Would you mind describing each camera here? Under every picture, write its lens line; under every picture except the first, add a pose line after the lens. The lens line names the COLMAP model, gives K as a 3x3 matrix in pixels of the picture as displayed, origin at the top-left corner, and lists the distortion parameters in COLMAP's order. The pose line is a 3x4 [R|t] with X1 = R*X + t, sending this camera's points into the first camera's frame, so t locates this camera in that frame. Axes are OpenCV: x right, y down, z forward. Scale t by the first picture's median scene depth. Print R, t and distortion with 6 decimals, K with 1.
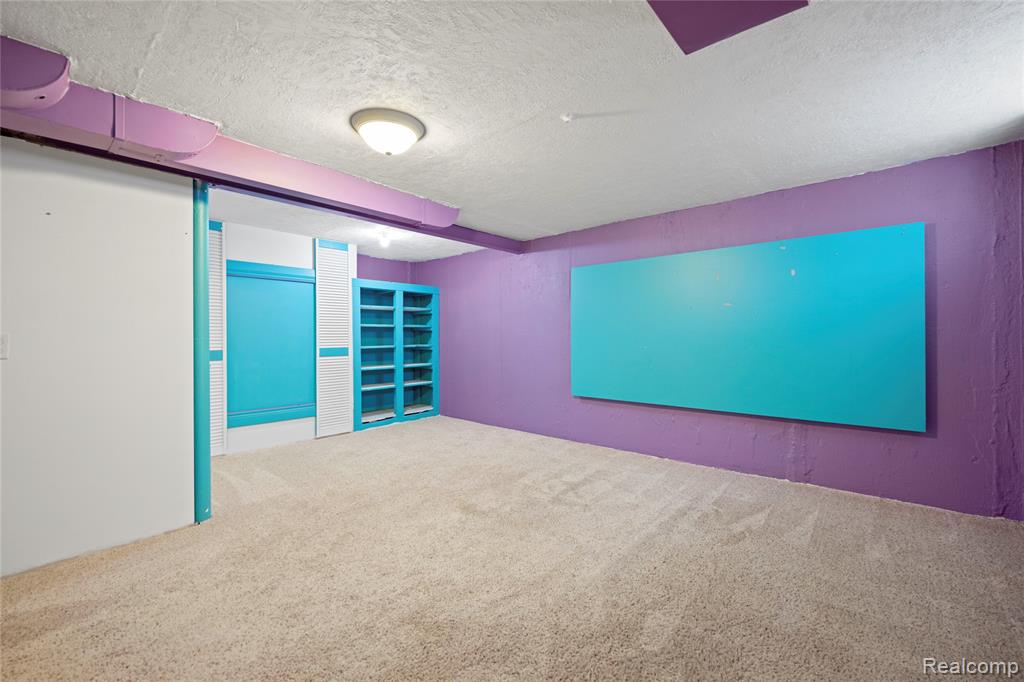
lens RADIAL K [[432.8, 0, 518.8], [0, 432.8, 334.0], [0, 0, 1]] dist [0.000669, -0.000015]
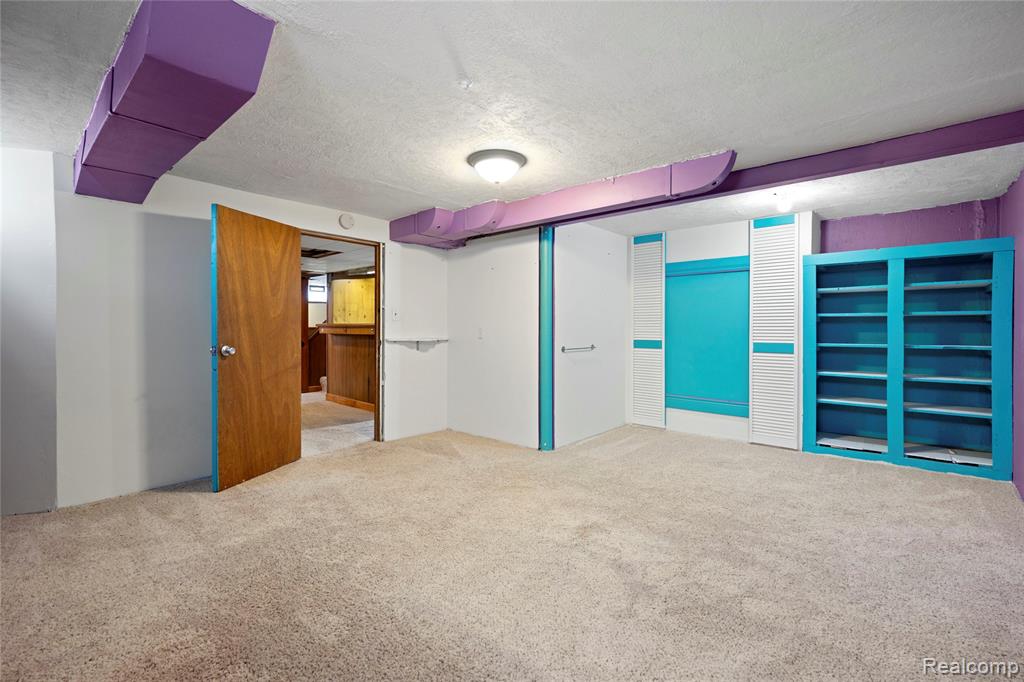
lens RADIAL K [[453.5, 0, 510.0], [0, 453.5, 329.6], [0, 0, 1]] dist [0.000847, 0.000032]
pose [[-0.033669, 0.008598, -0.999396, 0.462255], [0.002806, 0.999960, 0.008508, -0.003599], [0.999429, -0.002518, -0.033692, 0.500430]]
